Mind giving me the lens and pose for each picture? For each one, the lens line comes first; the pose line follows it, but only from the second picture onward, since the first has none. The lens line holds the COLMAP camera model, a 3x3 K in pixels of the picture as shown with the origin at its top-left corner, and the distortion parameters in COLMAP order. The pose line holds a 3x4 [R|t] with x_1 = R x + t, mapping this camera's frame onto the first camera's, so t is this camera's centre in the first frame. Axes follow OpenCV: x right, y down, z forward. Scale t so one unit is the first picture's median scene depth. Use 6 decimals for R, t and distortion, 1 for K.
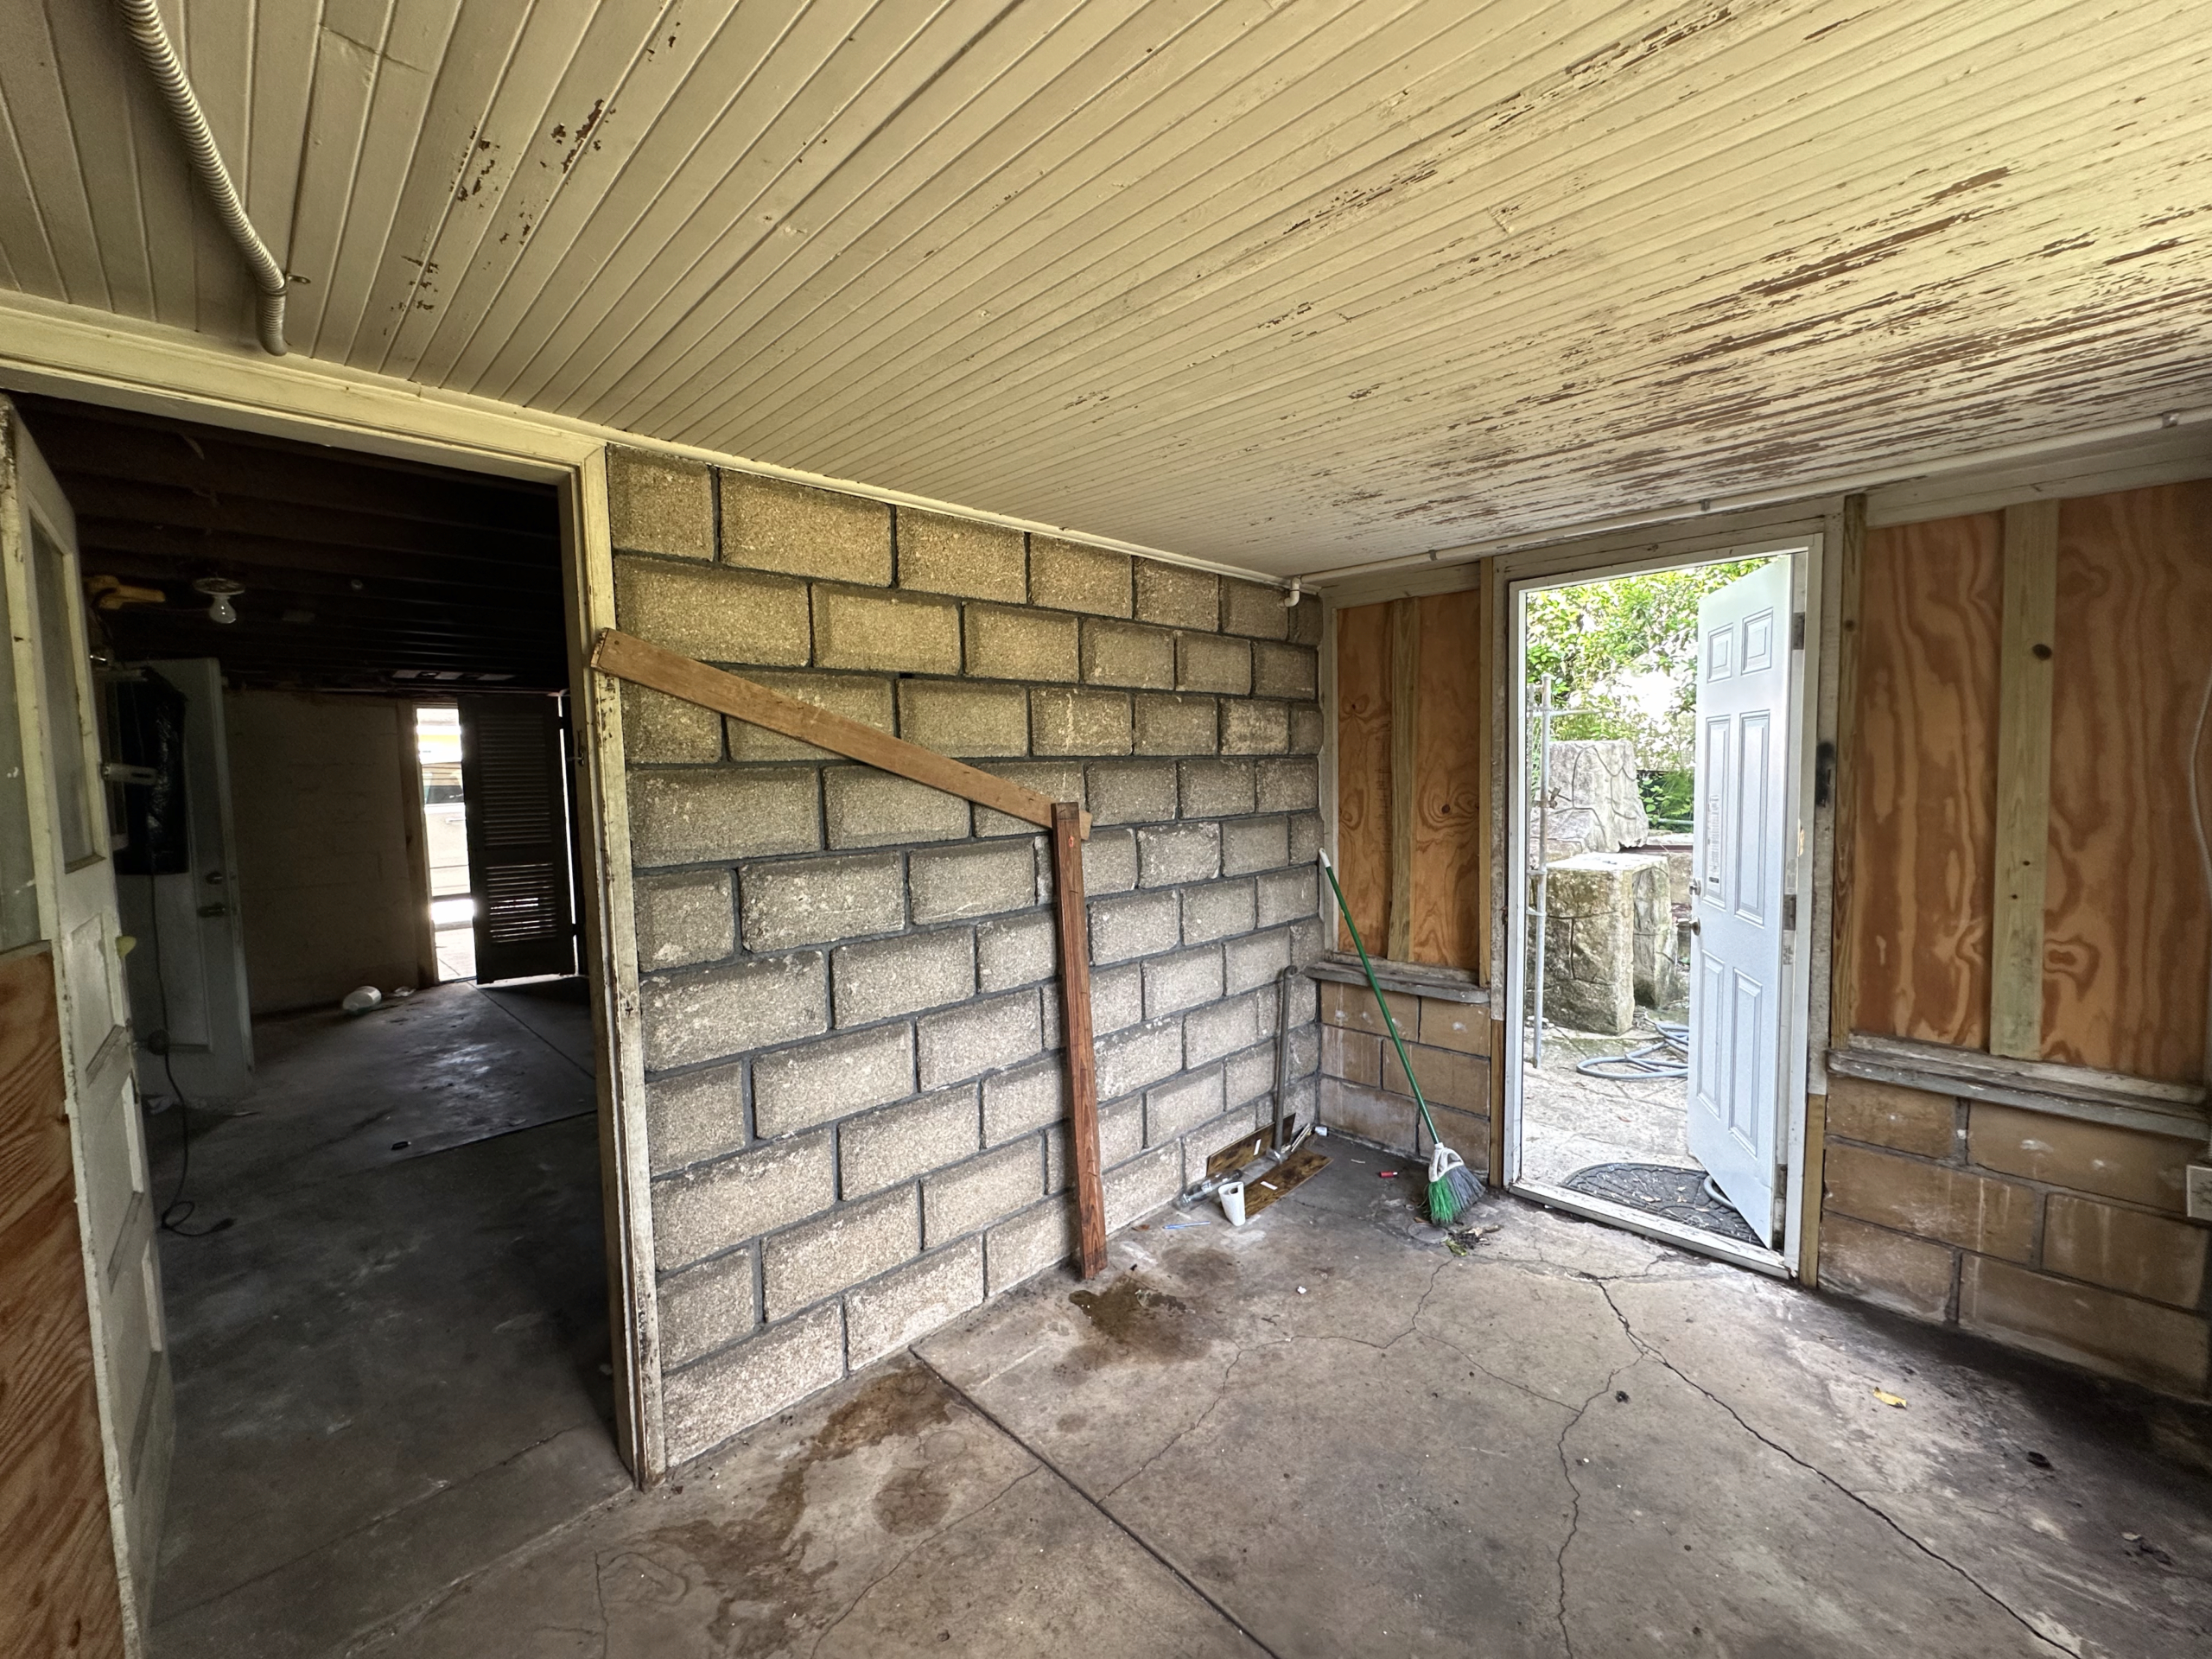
lens RADIAL K [[881.1, 0, 1111.4], [0, 881.1, 830.4], [0, 0, 1]] dist [-0.007373, 0.001626]
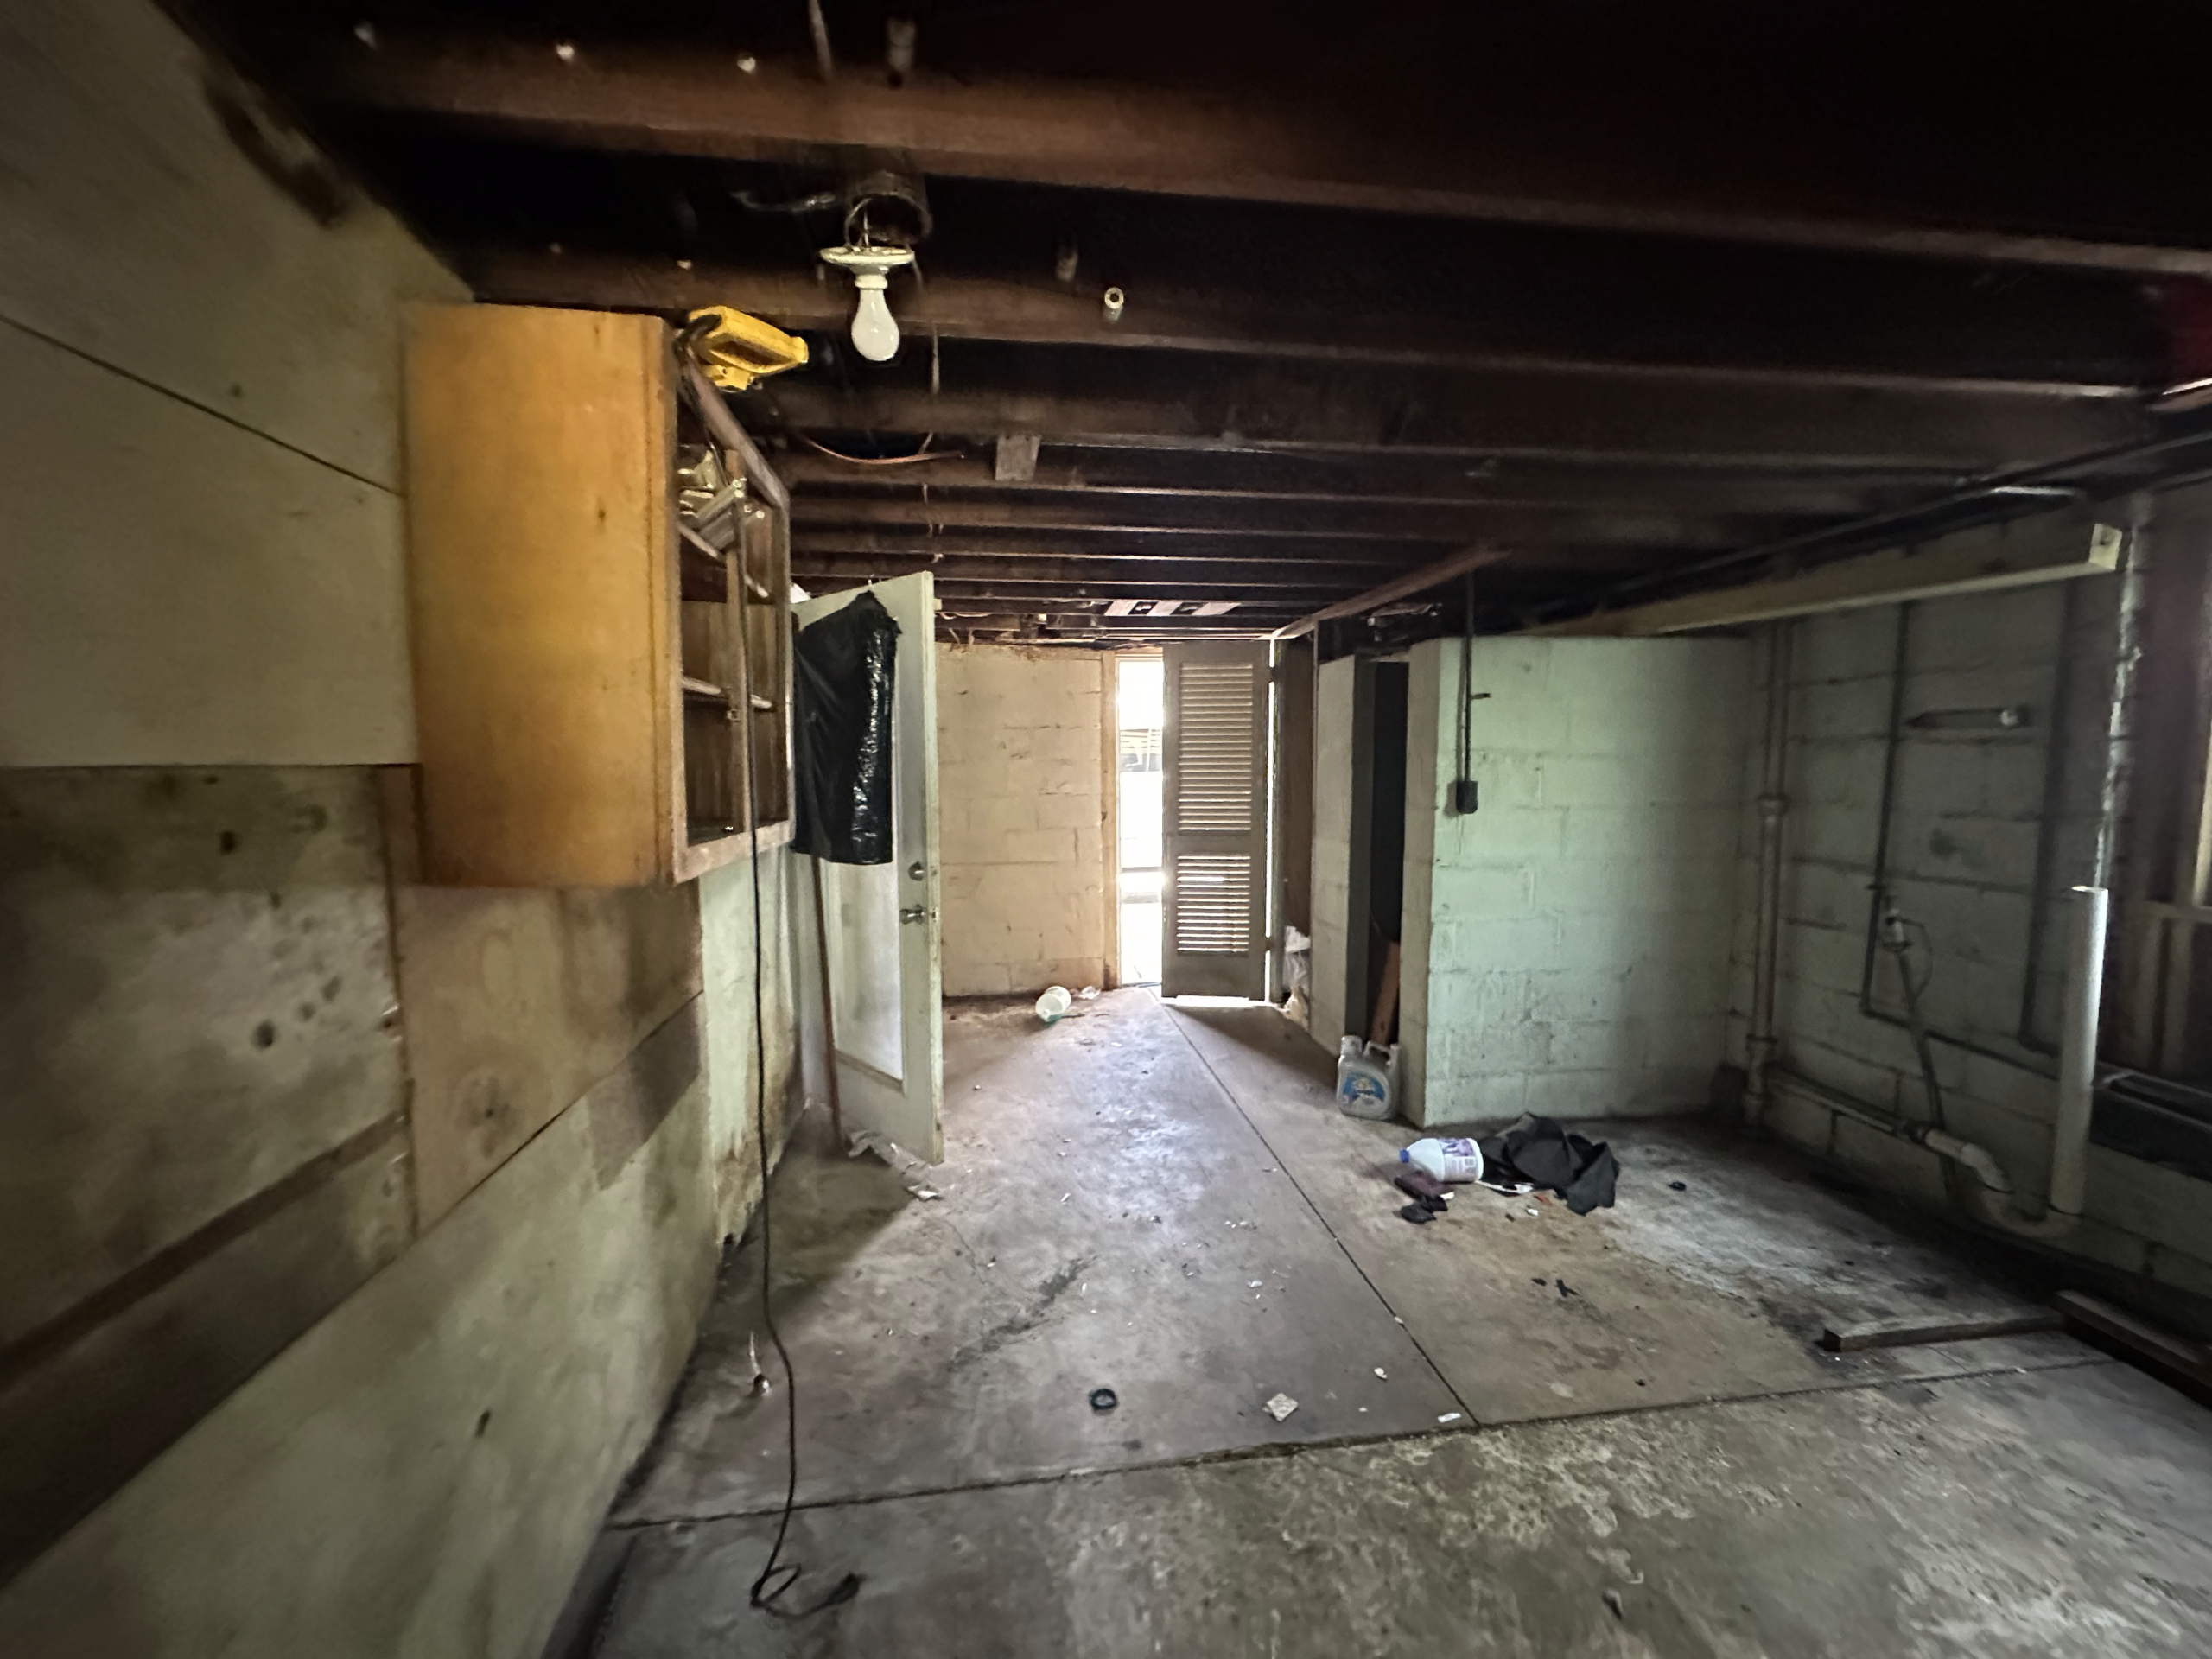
lens RADIAL K [[881.1, 0, 1101.3], [0, 881.1, 837.7], [0, 0, 1]] dist [-0.007373, 0.001626]
pose [[0.794171, 0.075974, -0.602926, -0.785753], [-0.054737, 0.997064, 0.053540, -0.040961], [0.605224, -0.009518, 0.795998, 0.871639]]
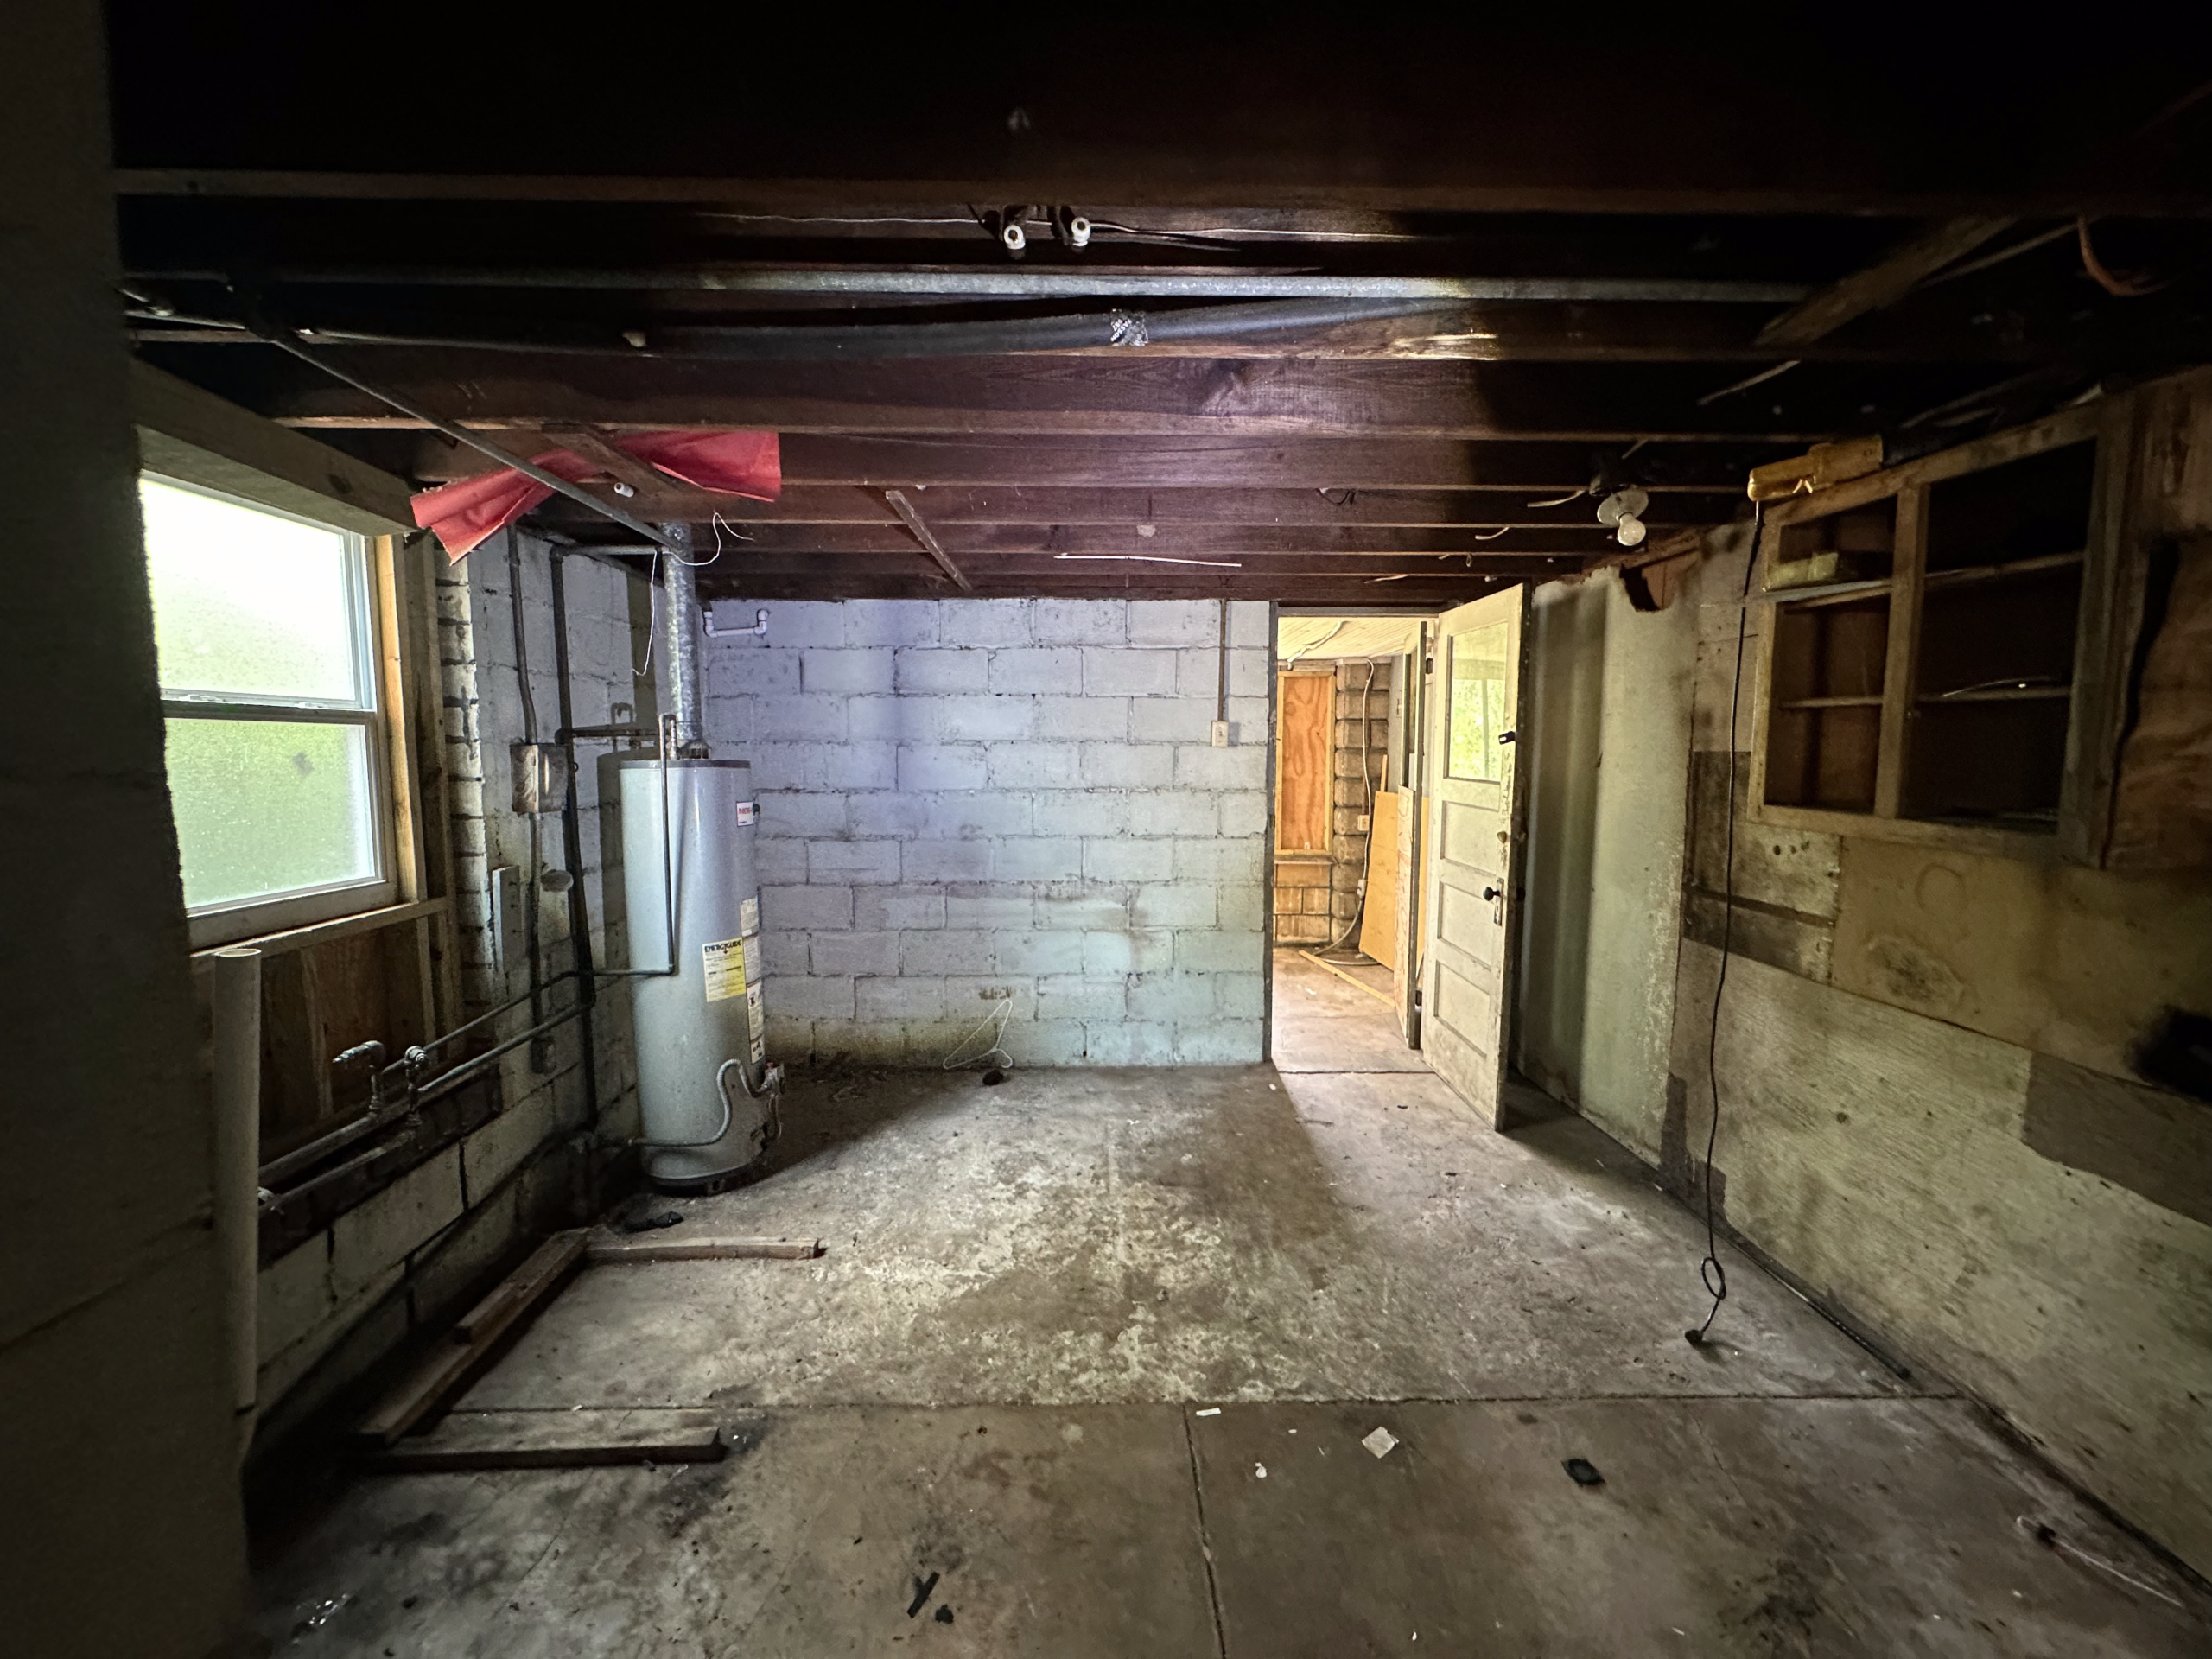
lens RADIAL K [[881.1, 0, 1098.4], [0, 881.1, 827.7], [0, 0, 1]] dist [-0.007373, 0.001626]
pose [[-0.717469, -0.041101, 0.695377, -1.591268], [0.066604, 0.989637, 0.127214, -0.151106], [-0.693399, 0.137587, -0.707296, 2.576439]]
